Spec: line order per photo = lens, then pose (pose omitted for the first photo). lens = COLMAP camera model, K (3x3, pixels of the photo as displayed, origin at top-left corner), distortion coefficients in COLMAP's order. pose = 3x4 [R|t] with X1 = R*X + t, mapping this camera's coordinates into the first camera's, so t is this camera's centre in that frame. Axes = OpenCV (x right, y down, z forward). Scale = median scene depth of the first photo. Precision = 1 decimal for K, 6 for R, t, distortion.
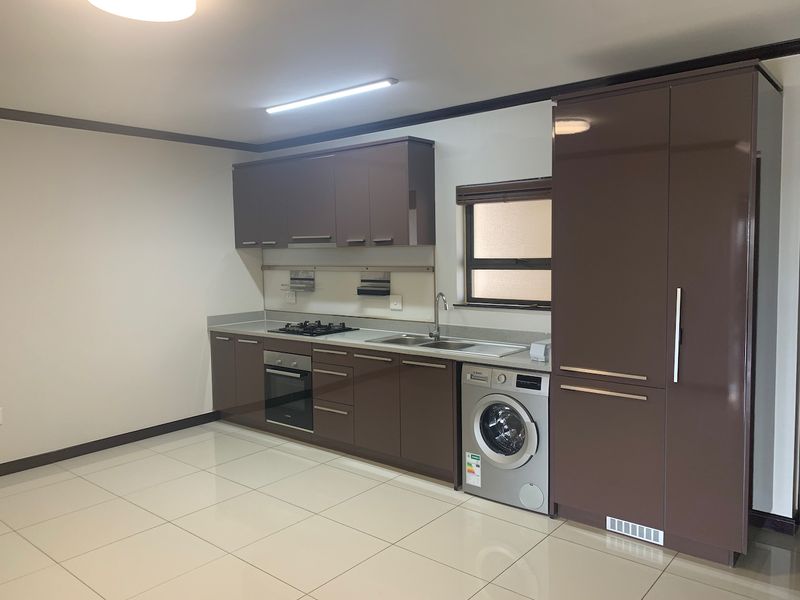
lens RADIAL K [[609.5, 0, 403.0], [0, 609.5, 297.7], [0, 0, 1]] dist [0.031295, -0.037277]
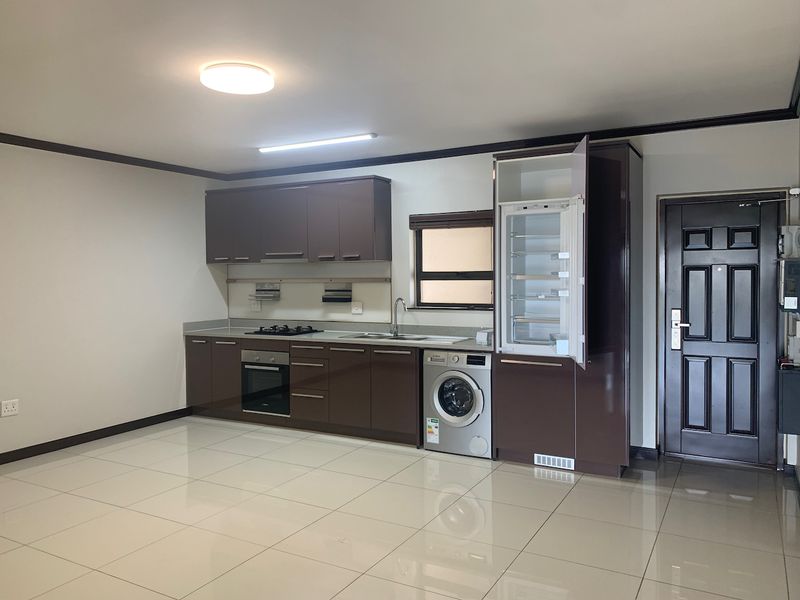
lens RADIAL K [[609.5, 0, 399.4], [0, 609.5, 296.9], [0, 0, 1]] dist [0.031295, -0.037277]
pose [[0.983312, 0.000249, 0.181928, -0.178189], [0.007802, 0.999021, -0.043535, 0.047680], [-0.181761, 0.044228, 0.982348, -0.260176]]
